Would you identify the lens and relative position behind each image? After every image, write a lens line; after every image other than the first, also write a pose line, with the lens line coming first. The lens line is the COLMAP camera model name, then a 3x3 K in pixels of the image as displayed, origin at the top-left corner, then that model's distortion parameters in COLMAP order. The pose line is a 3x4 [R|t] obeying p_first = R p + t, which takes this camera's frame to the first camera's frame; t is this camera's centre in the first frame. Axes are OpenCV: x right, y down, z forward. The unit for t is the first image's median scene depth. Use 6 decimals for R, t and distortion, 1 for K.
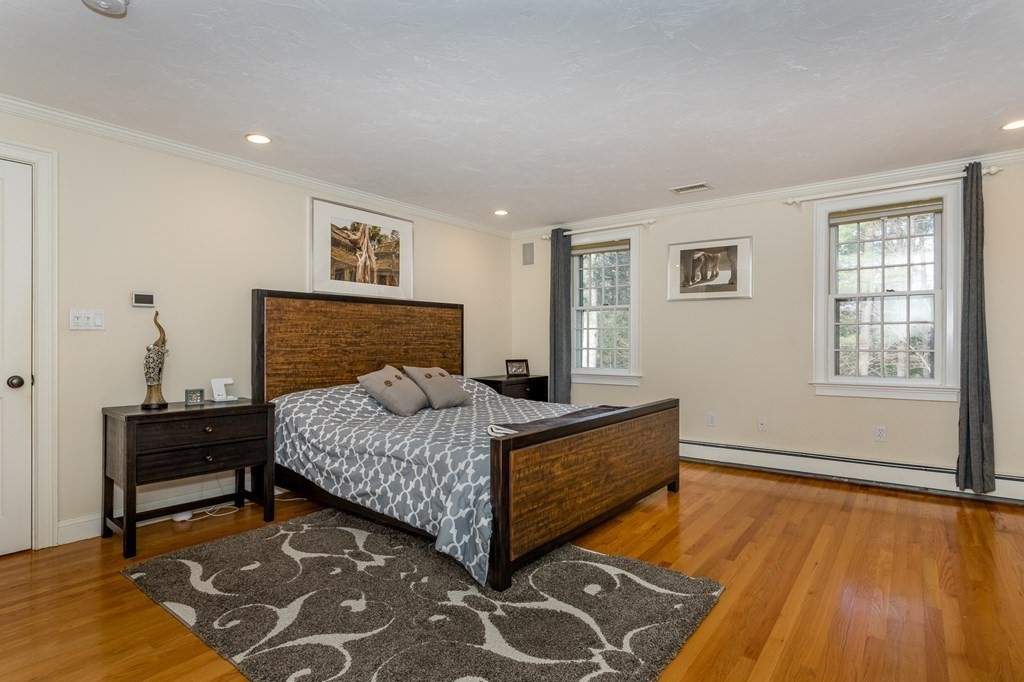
lens RADIAL K [[528.1, 0, 517.6], [0, 528.1, 339.7], [0, 0, 1]] dist [-0.002656, -0.000957]
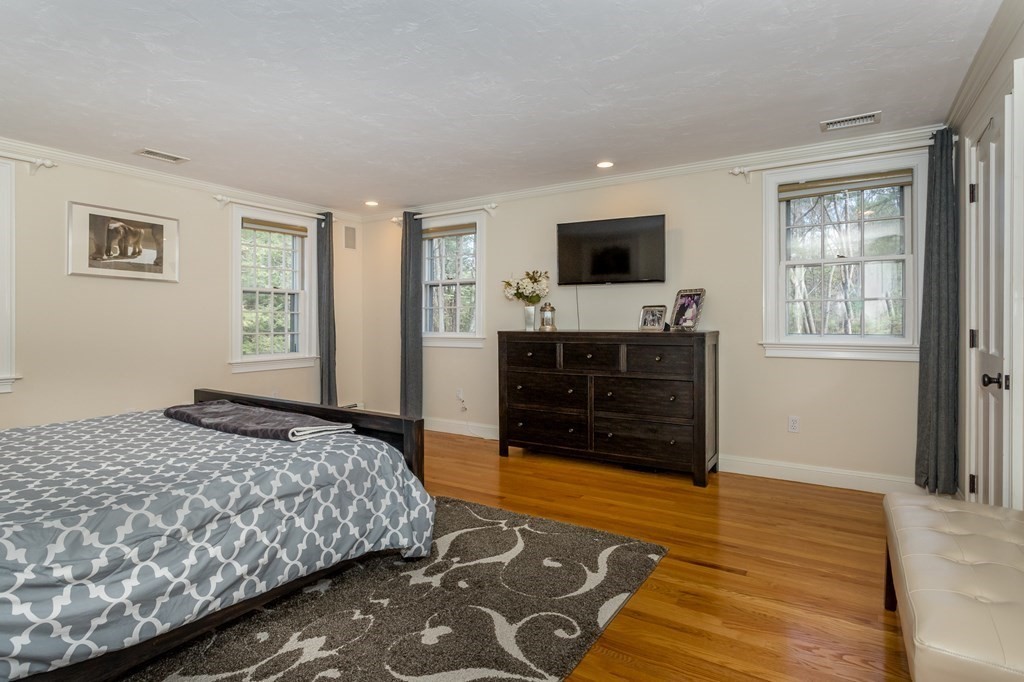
lens RADIAL K [[524.3, 0, 513.0], [0, 524.3, 319.4], [0, 0, 1]] dist [-0.011122, 0.000810]
pose [[-0.082612, 0.009776, 0.996534, -0.607921], [-0.000140, 0.999952, -0.009821, -0.001506], [-0.996582, -0.000951, -0.082607, 0.489067]]
